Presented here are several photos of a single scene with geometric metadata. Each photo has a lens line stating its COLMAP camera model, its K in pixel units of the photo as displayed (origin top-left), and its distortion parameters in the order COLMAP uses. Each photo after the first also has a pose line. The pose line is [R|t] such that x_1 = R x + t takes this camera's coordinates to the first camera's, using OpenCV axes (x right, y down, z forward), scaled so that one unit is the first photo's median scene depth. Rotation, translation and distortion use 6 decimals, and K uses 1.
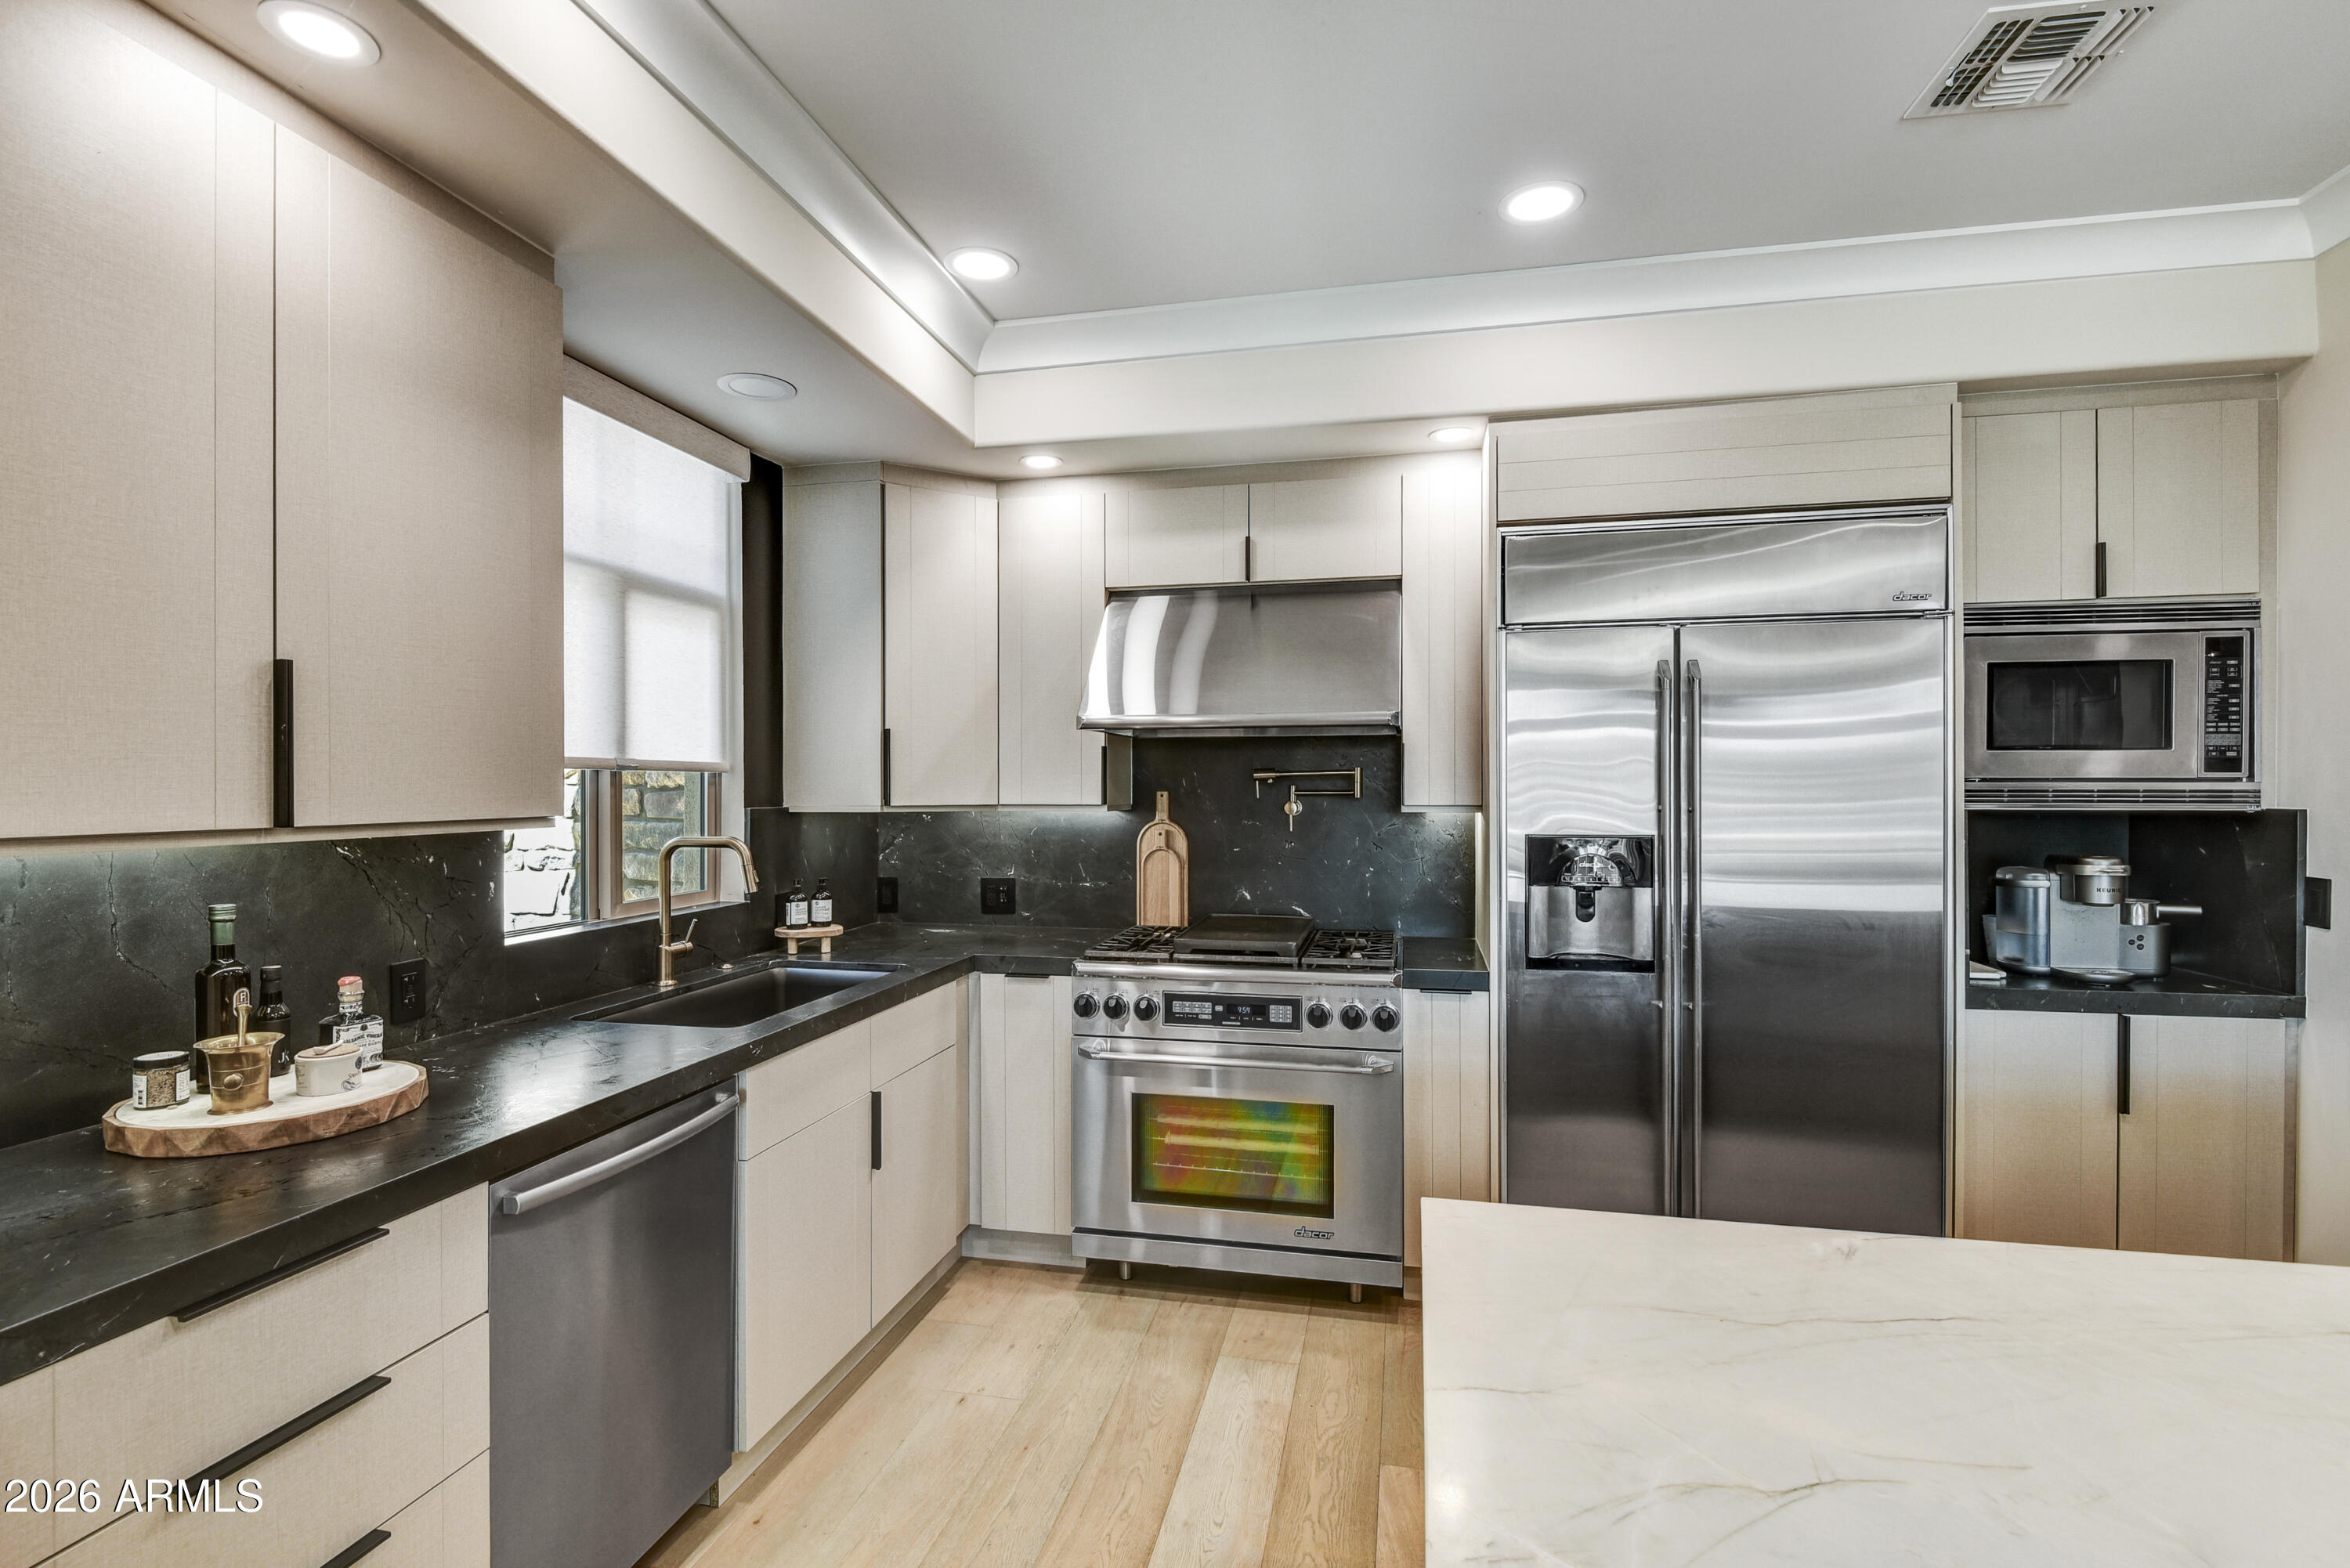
lens RADIAL K [[1079.3, 0, 1176.1], [0, 1079.3, 796.4], [0, 0, 1]] dist [0.002822, -0.008256]
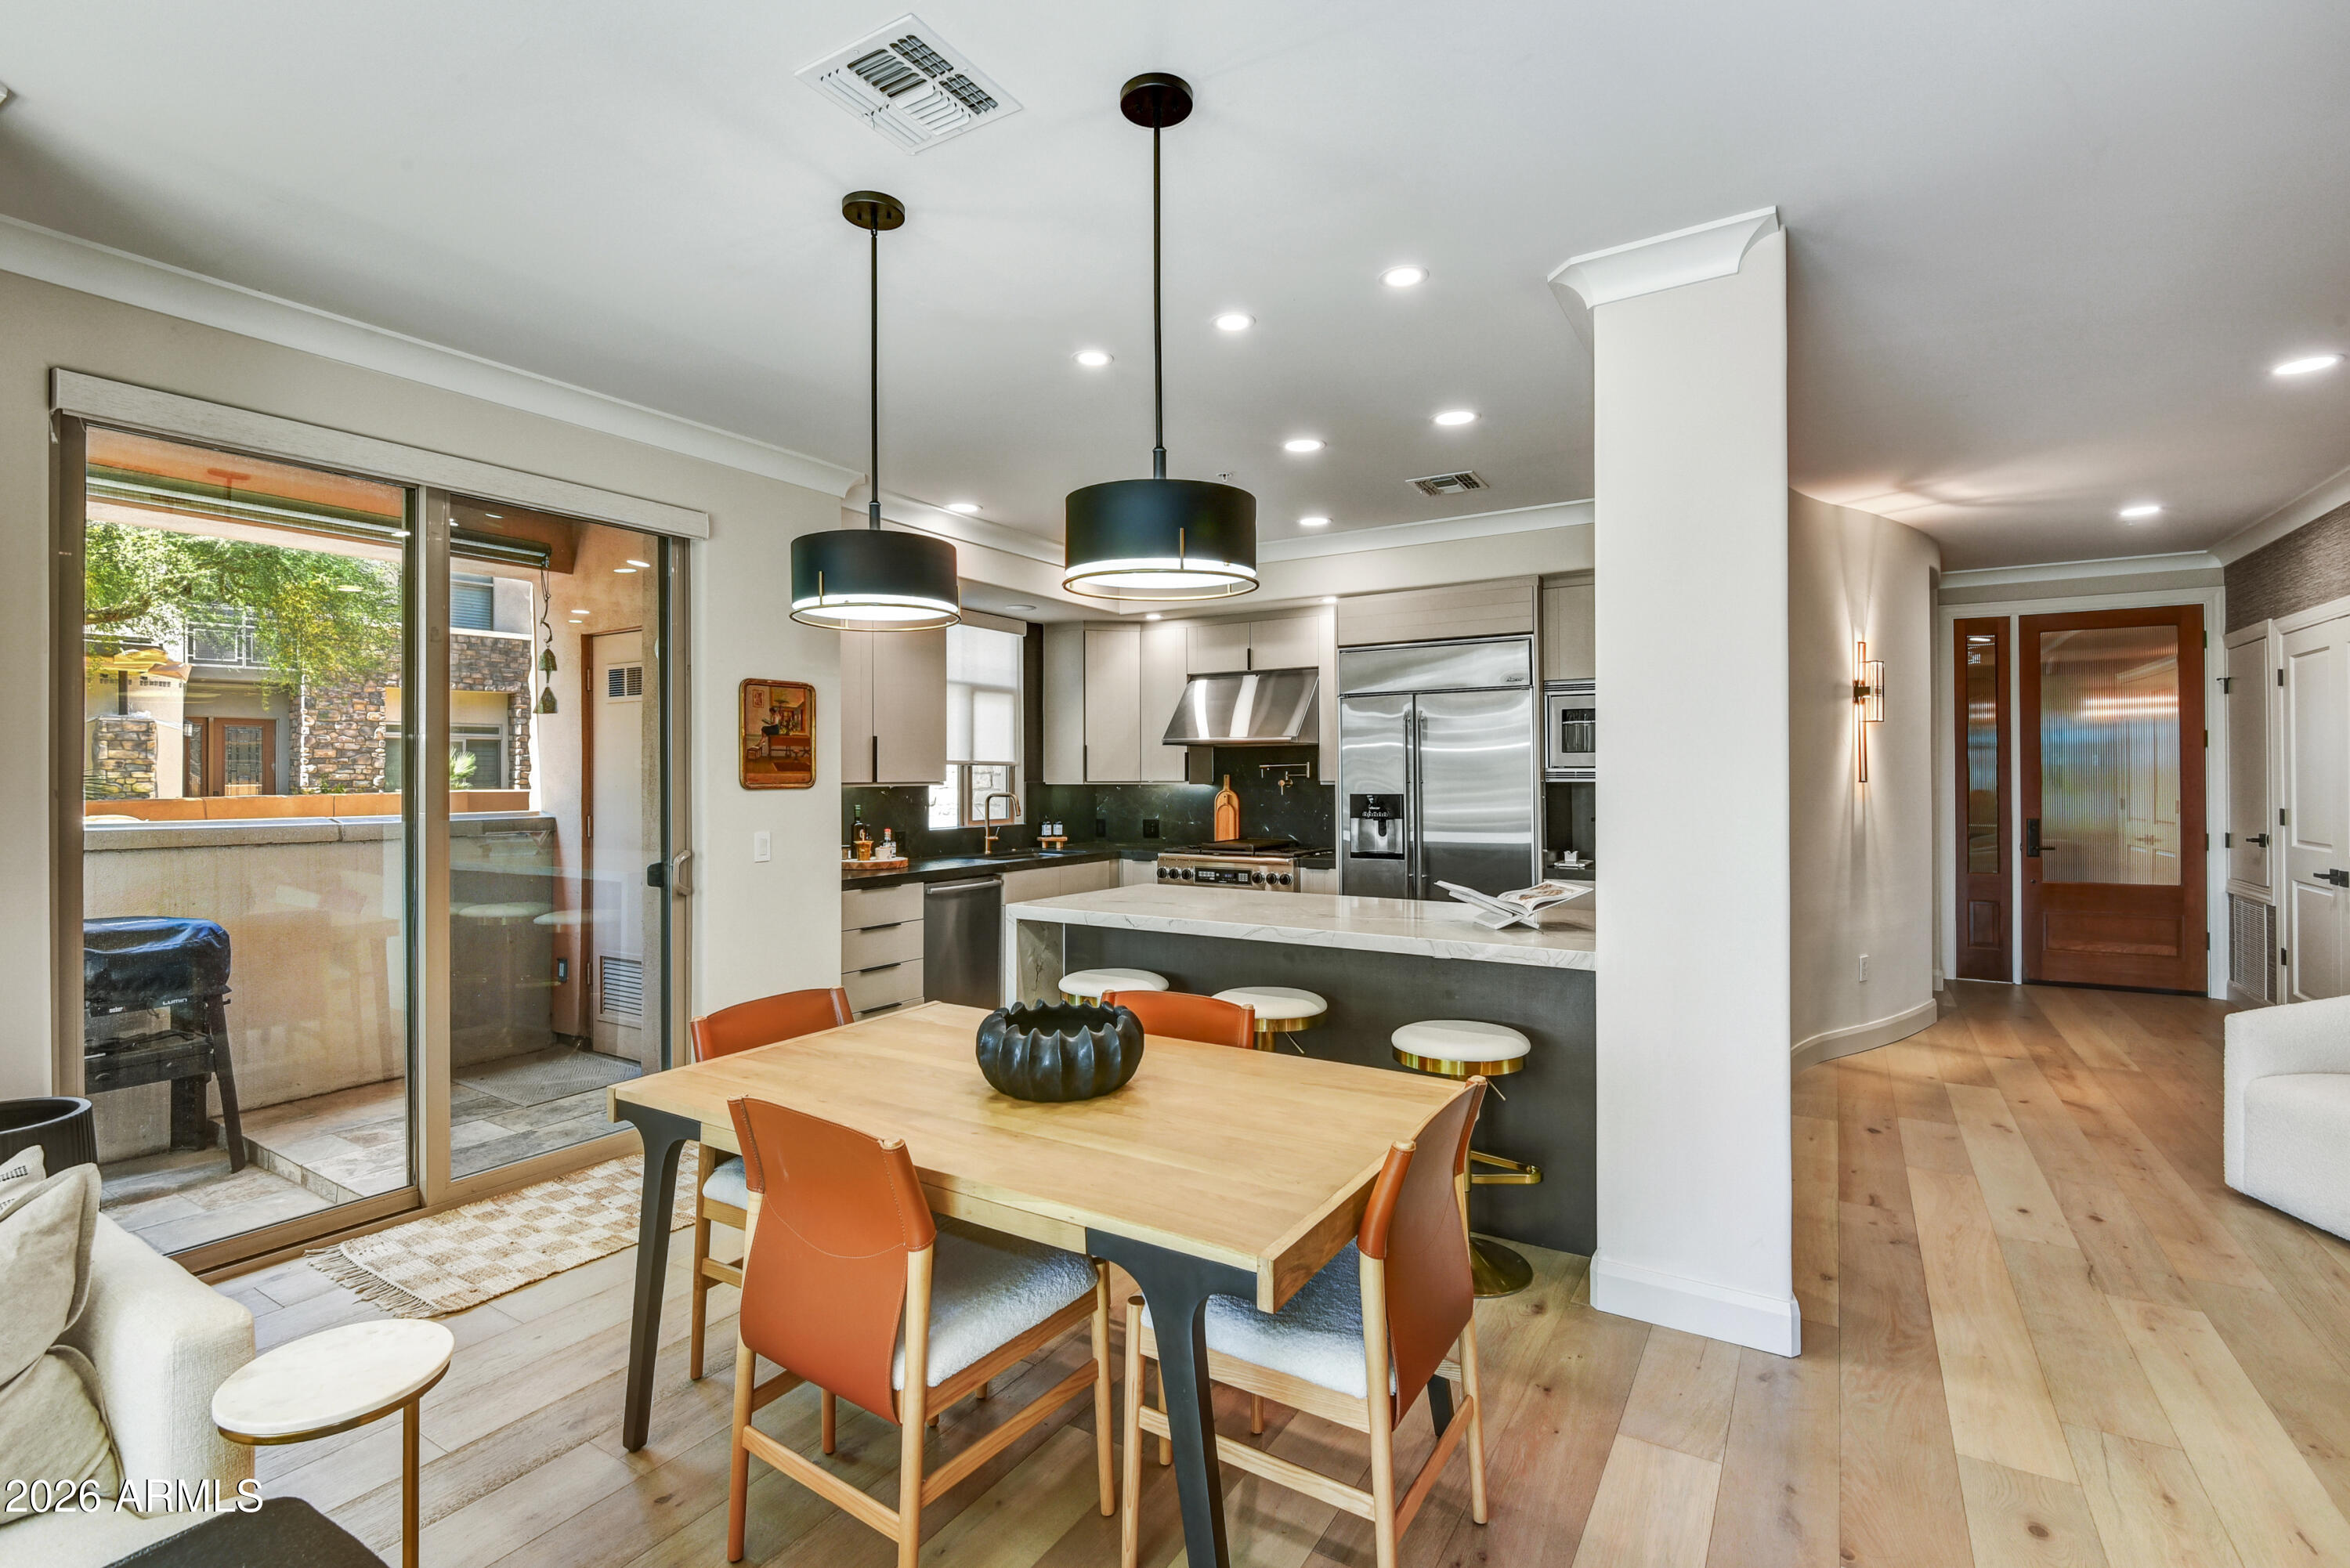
lens RADIAL K [[1079.3, 0, 1165.6], [0, 1079.3, 773.7], [0, 0, 1]] dist [0.001435, -0.007122]
pose [[0.938671, -0.001970, -0.344808, 0.708893], [-0.001977, 0.999936, -0.011095, 0.019572], [0.344808, 0.011096, 0.938608, -1.094679]]
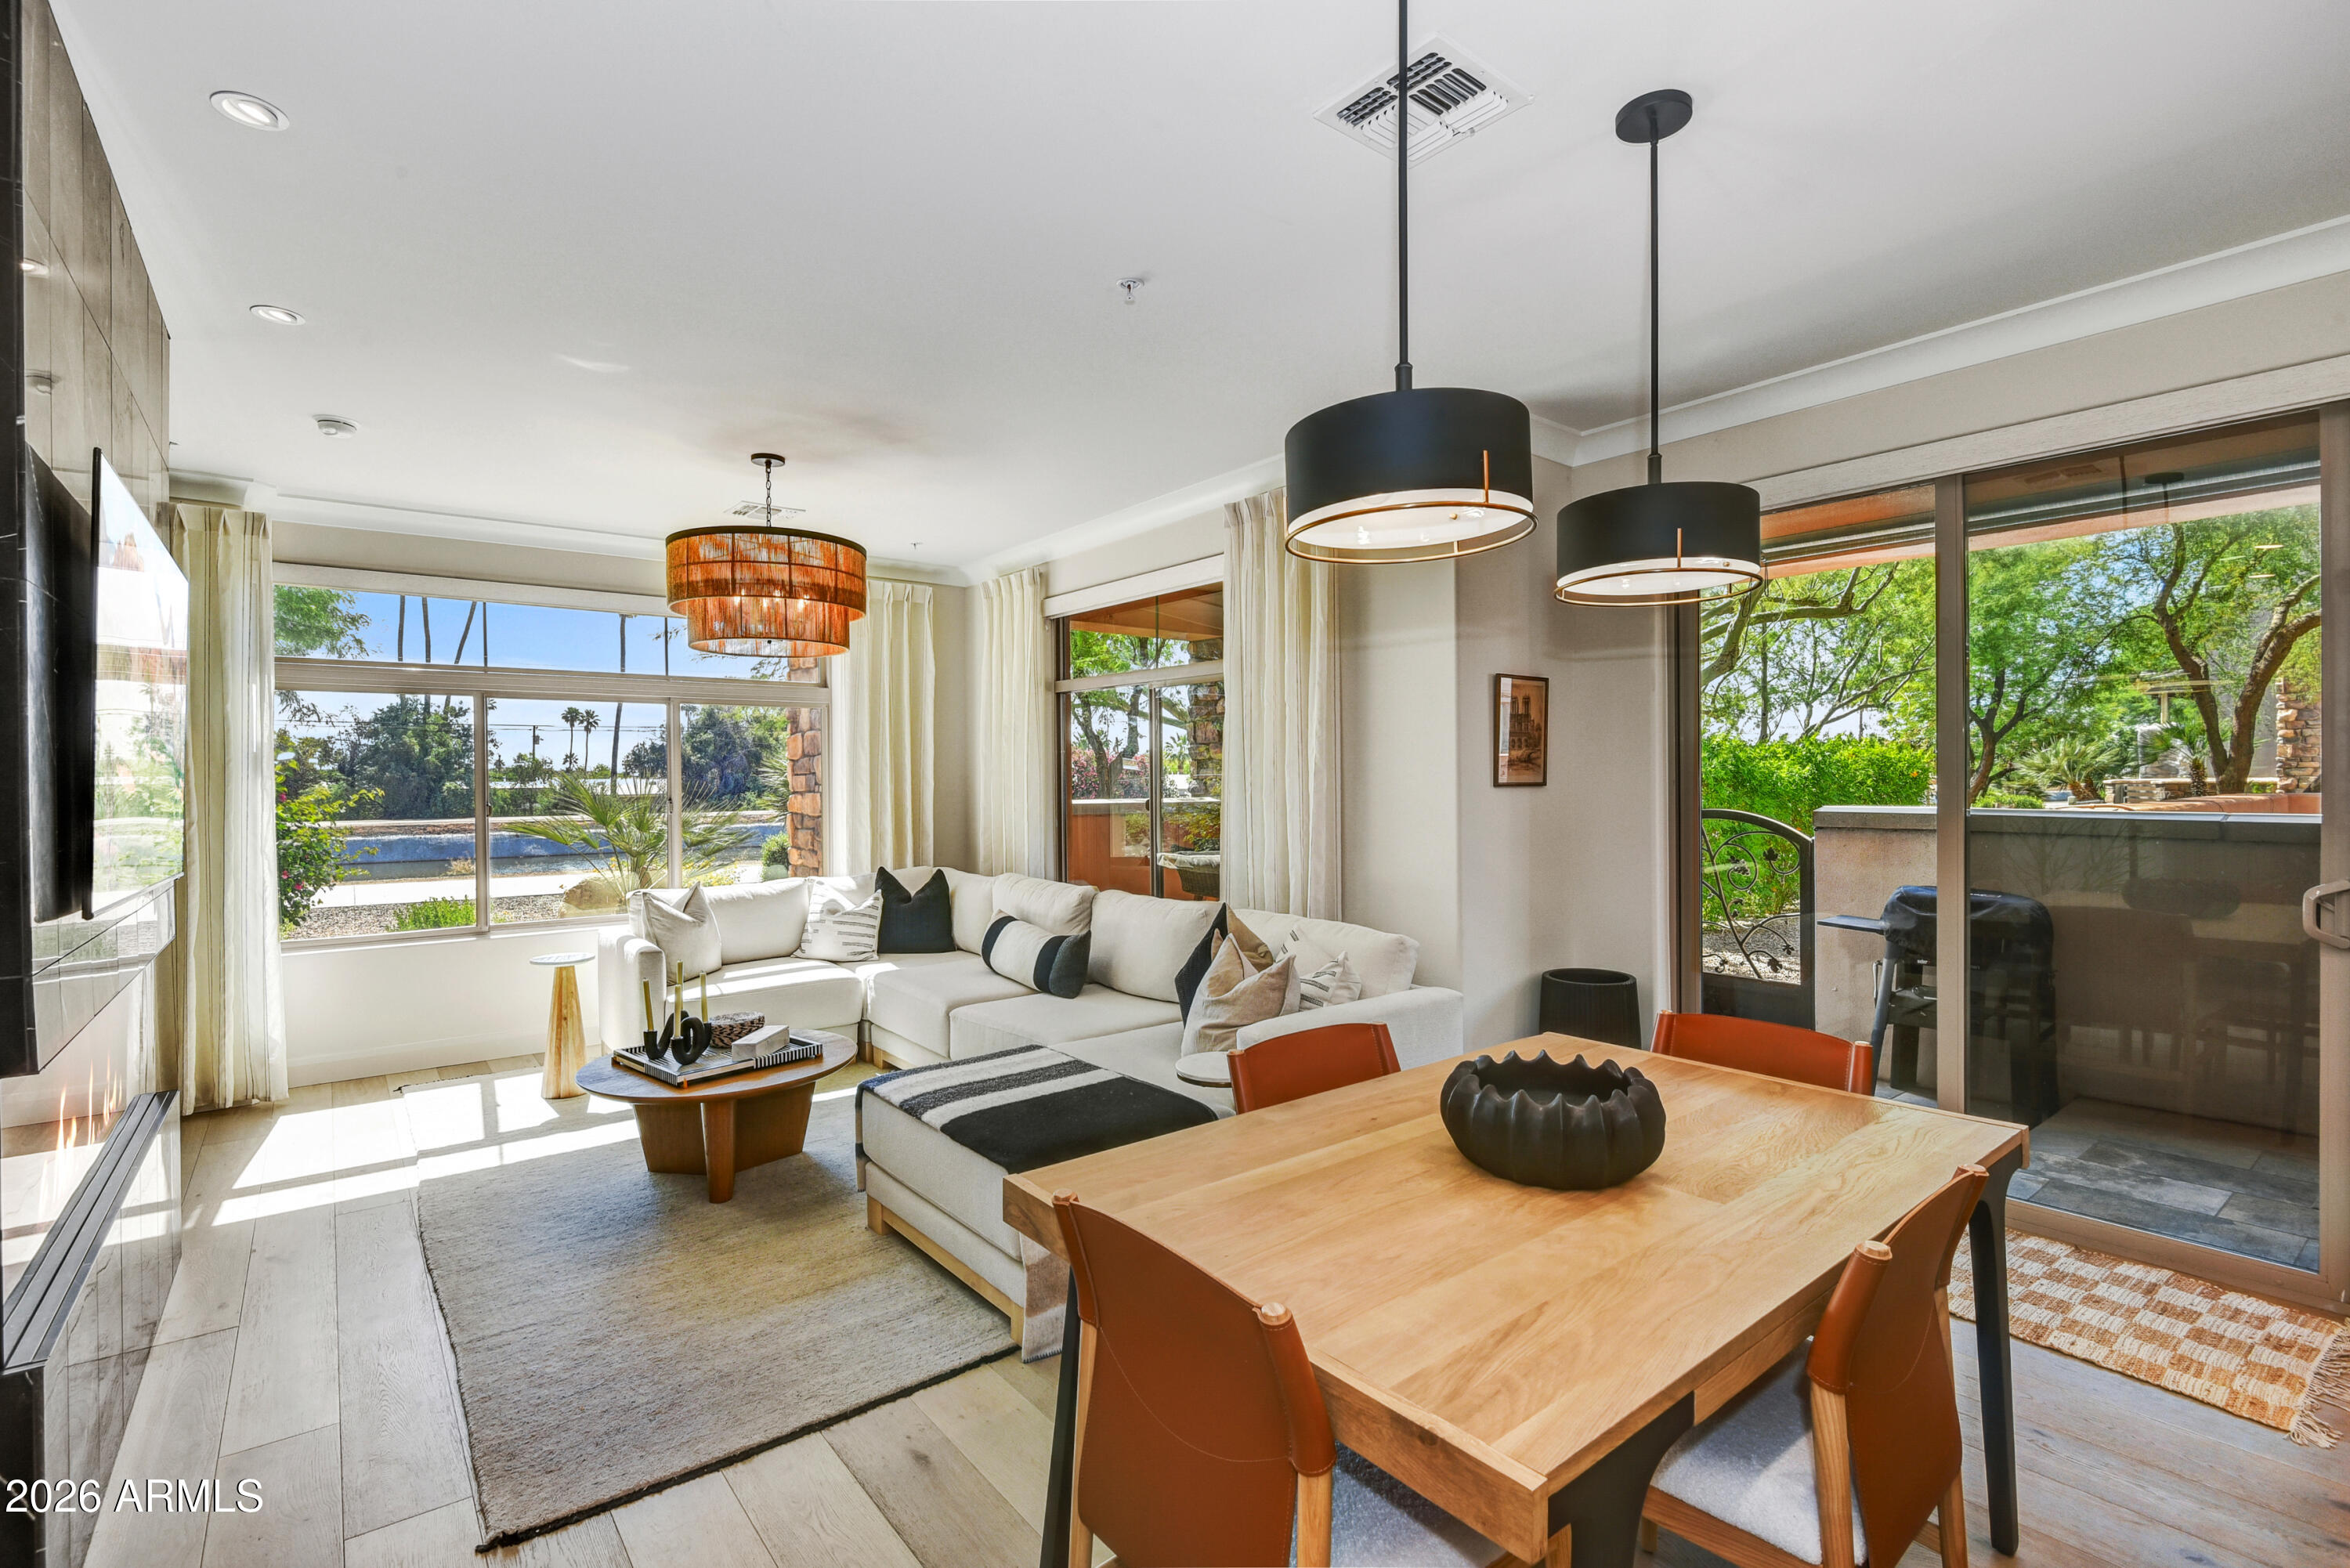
lens RADIAL K [[1074.0, 0, 1175.0], [0, 1074.0, 784.0], [0, 0, 1]] dist [0.003267, -0.007894]
pose [[-0.639825, 0.010493, -0.768449, 0.979499], [-0.000679, 0.999899, 0.014218, 0.011097], [0.768520, 0.009619, -0.639753, -0.141538]]
